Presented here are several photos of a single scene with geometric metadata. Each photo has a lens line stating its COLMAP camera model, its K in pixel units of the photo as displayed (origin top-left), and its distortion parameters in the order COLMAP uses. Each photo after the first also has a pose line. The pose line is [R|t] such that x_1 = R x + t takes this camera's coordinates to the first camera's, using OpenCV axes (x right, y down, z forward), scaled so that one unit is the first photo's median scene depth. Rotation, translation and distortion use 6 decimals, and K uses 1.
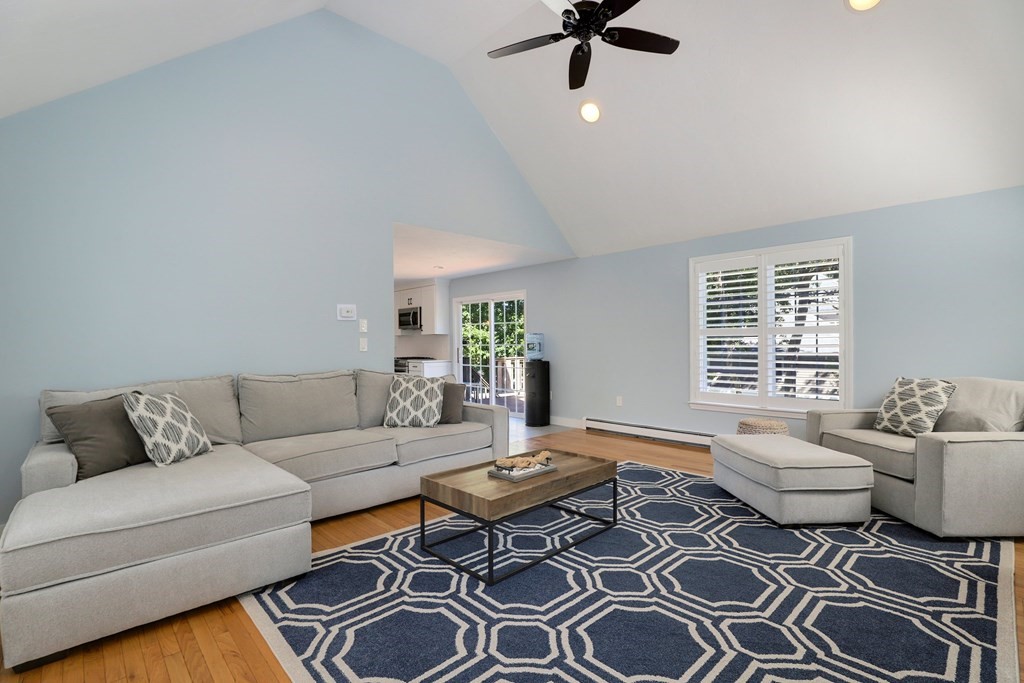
lens RADIAL K [[469.8, 0, 512.0], [0, 469.8, 345.7], [0, 0, 1]] dist [-0.001004, 0.000456]
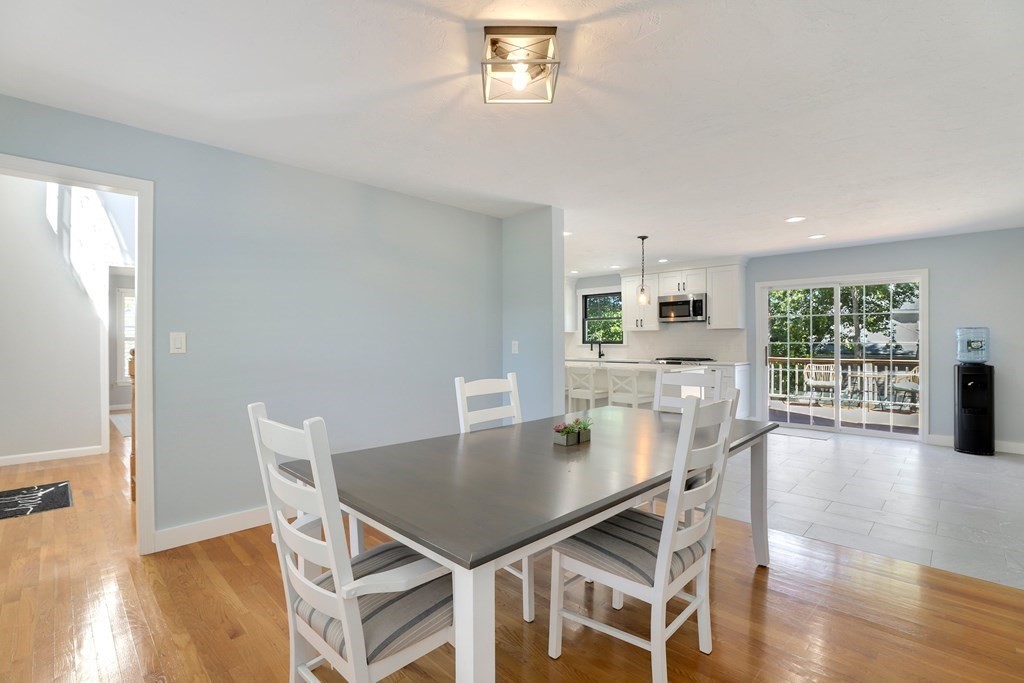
lens RADIAL K [[469.8, 0, 509.6], [0, 469.8, 343.9], [0, 0, 1]] dist [-0.001004, 0.000456]
pose [[0.999079, 0.012073, 0.041167, -0.640677], [-0.011948, 0.999923, -0.003289, 0.009561], [-0.041203, 0.002794, 0.999147, 0.267598]]
